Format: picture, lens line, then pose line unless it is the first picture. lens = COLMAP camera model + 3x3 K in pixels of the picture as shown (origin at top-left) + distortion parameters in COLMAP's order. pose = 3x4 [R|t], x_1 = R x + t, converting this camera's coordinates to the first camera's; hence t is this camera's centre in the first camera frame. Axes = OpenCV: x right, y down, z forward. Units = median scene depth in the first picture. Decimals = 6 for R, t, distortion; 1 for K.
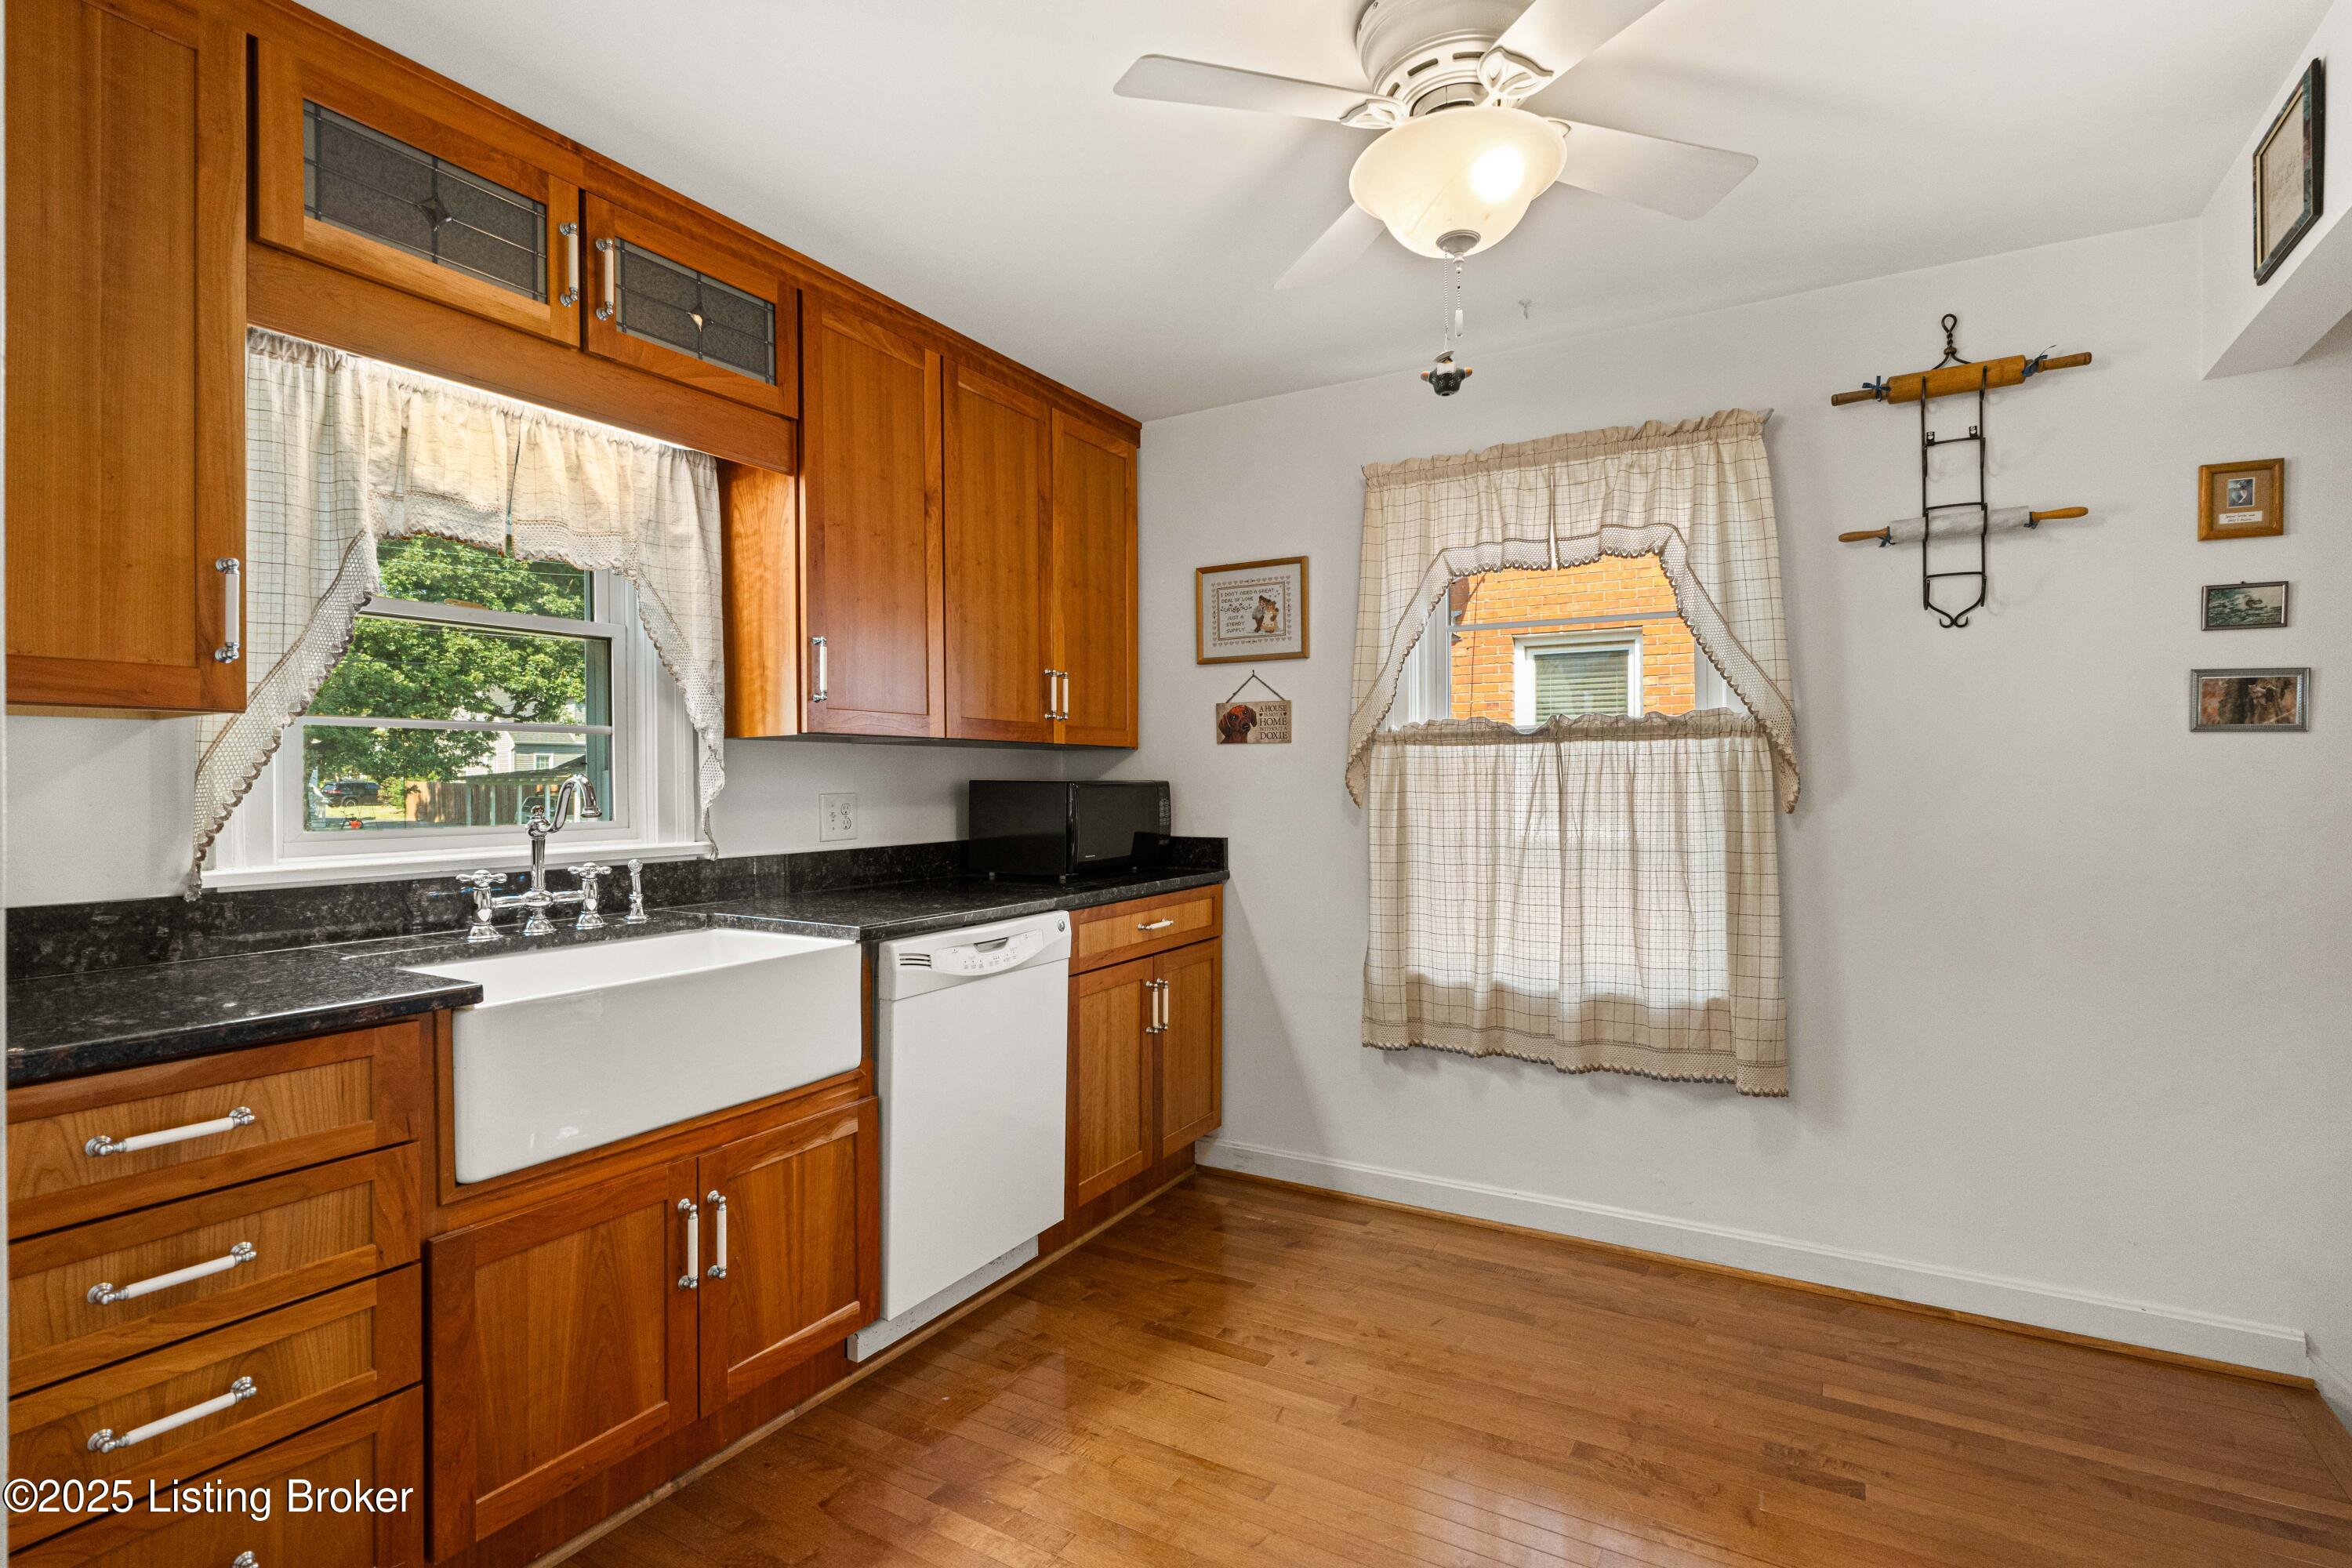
lens RADIAL K [[1135.2, 0, 1176.0], [0, 1135.2, 784.0], [0, 0, 1]] dist [-0.001749, 0.001734]
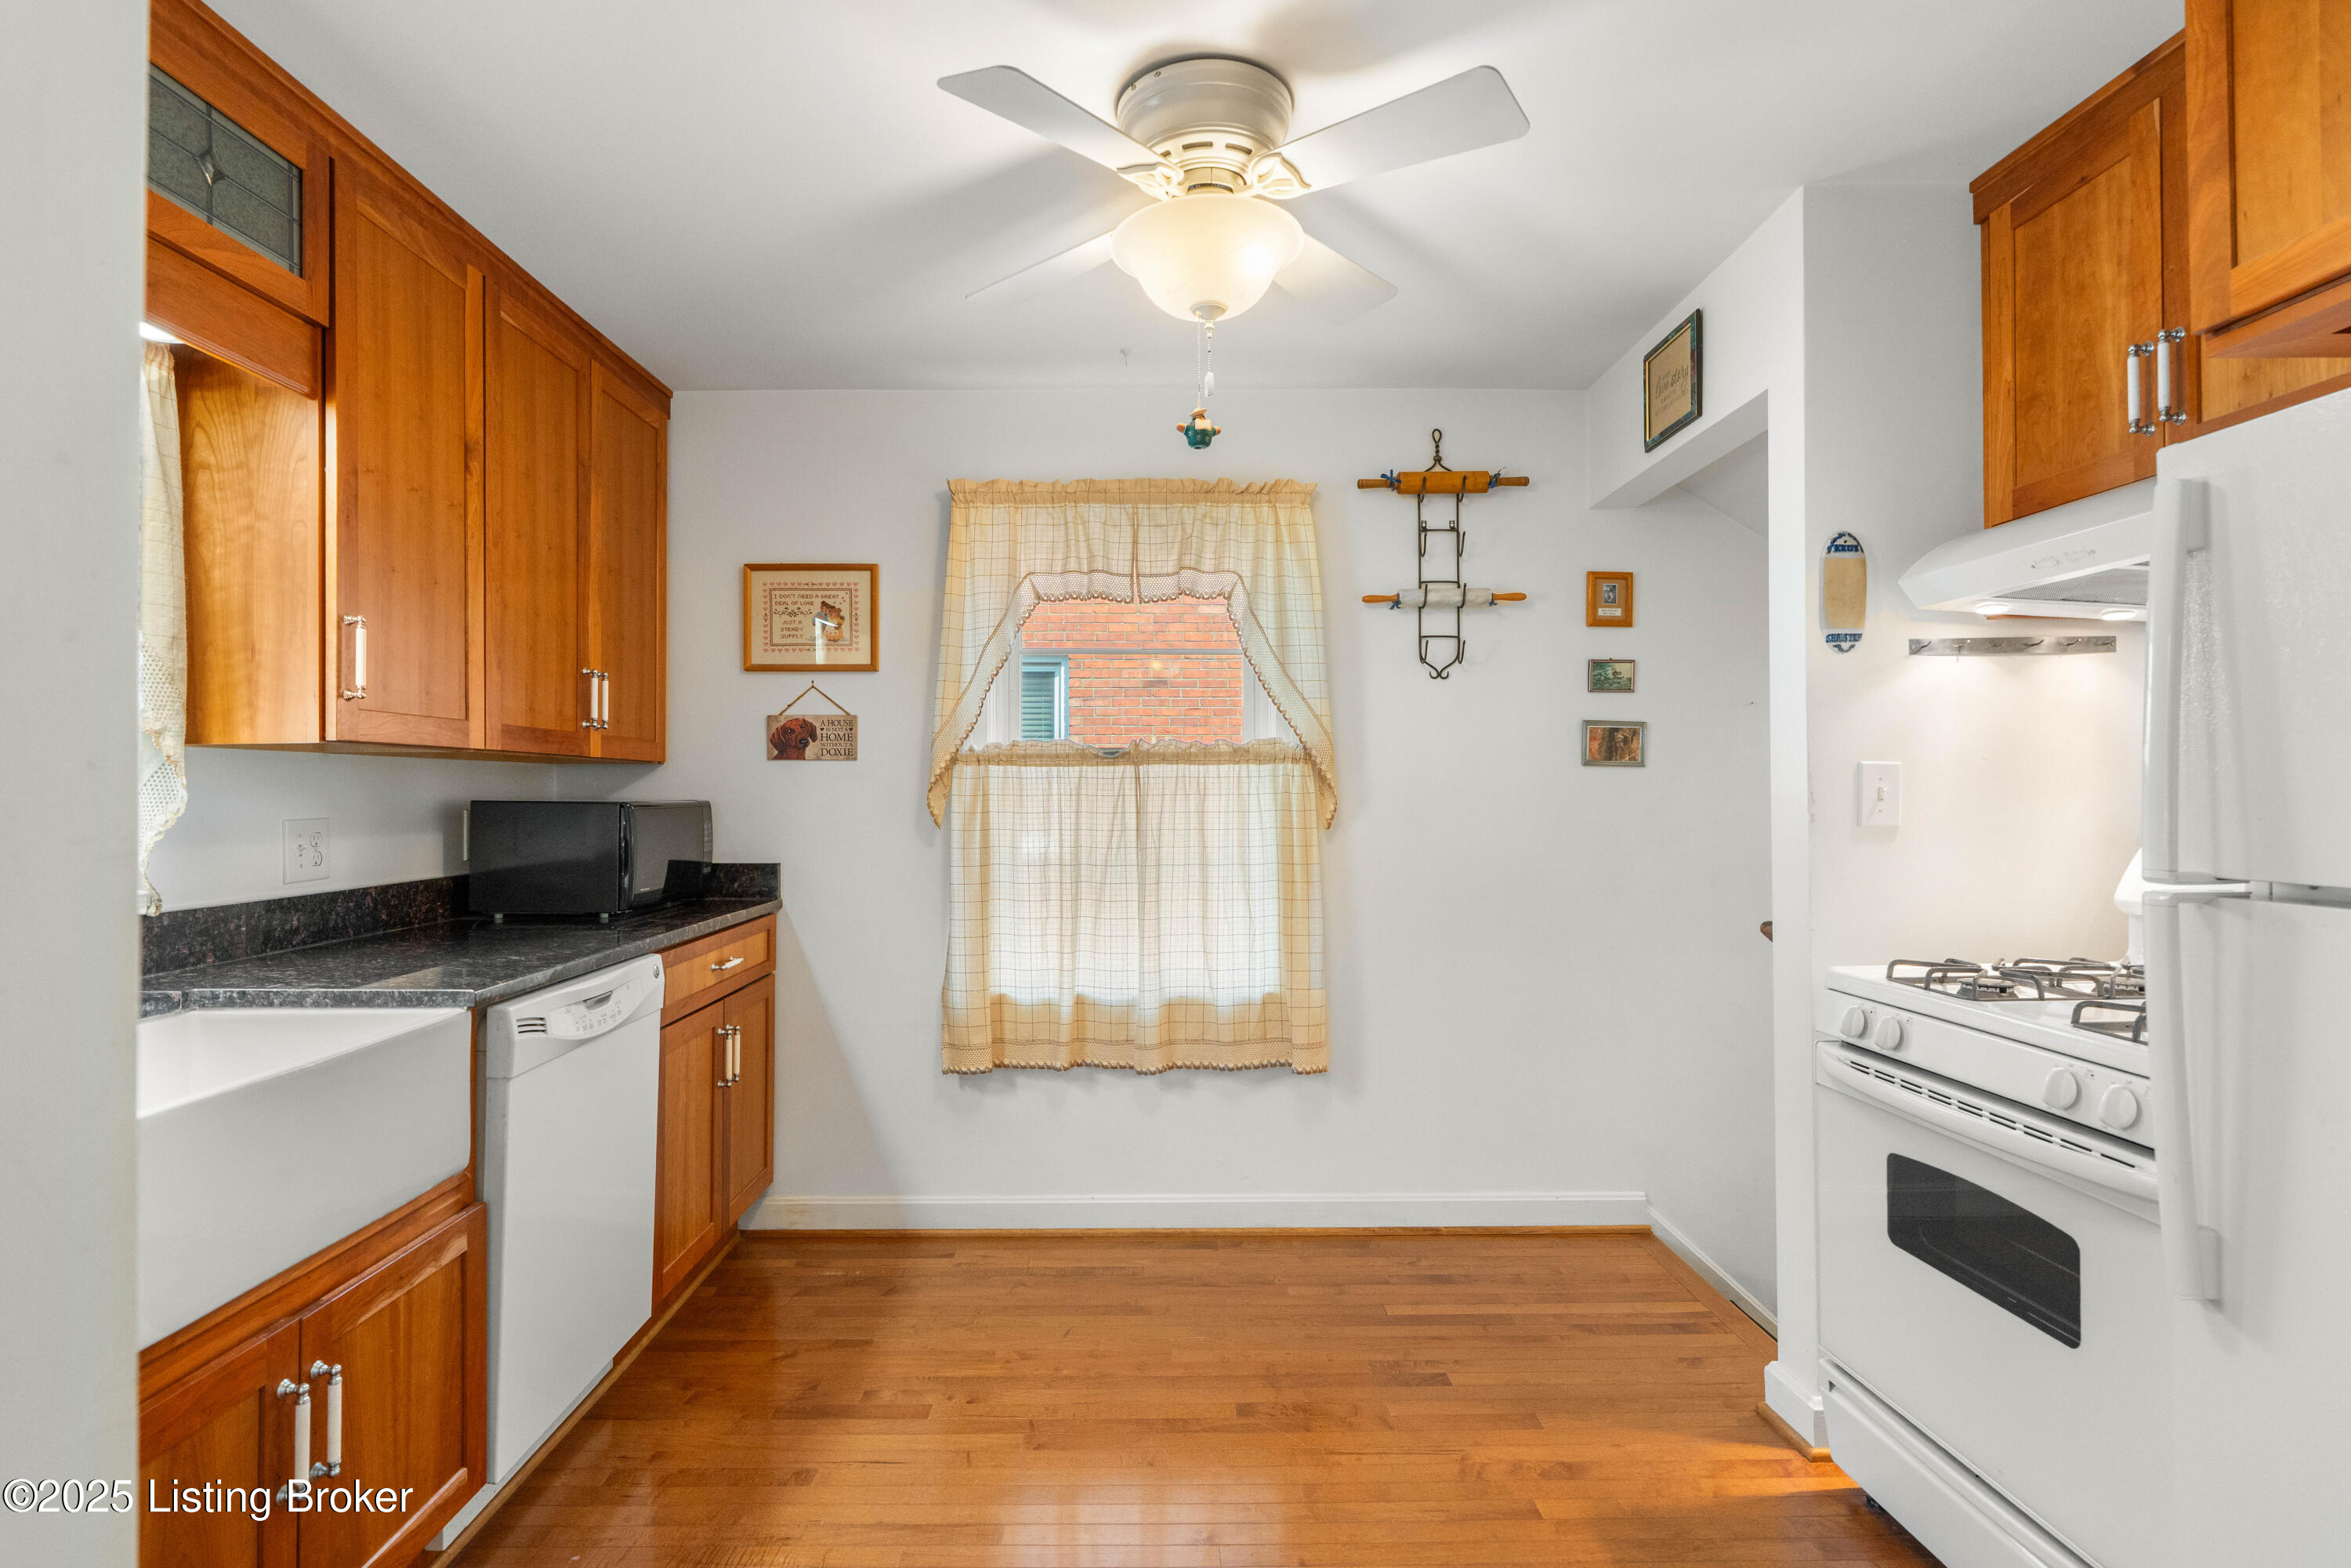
lens RADIAL K [[1182.6, 0, 1175.5], [0, 1182.6, 784.0], [0, 0, 1]] dist [-0.000598, 0.001121]
pose [[0.857465, 0.006092, 0.514506, -0.221787], [-0.000037, 0.999931, -0.011777, -0.006327], [-0.514542, 0.010079, 0.857406, 0.030850]]
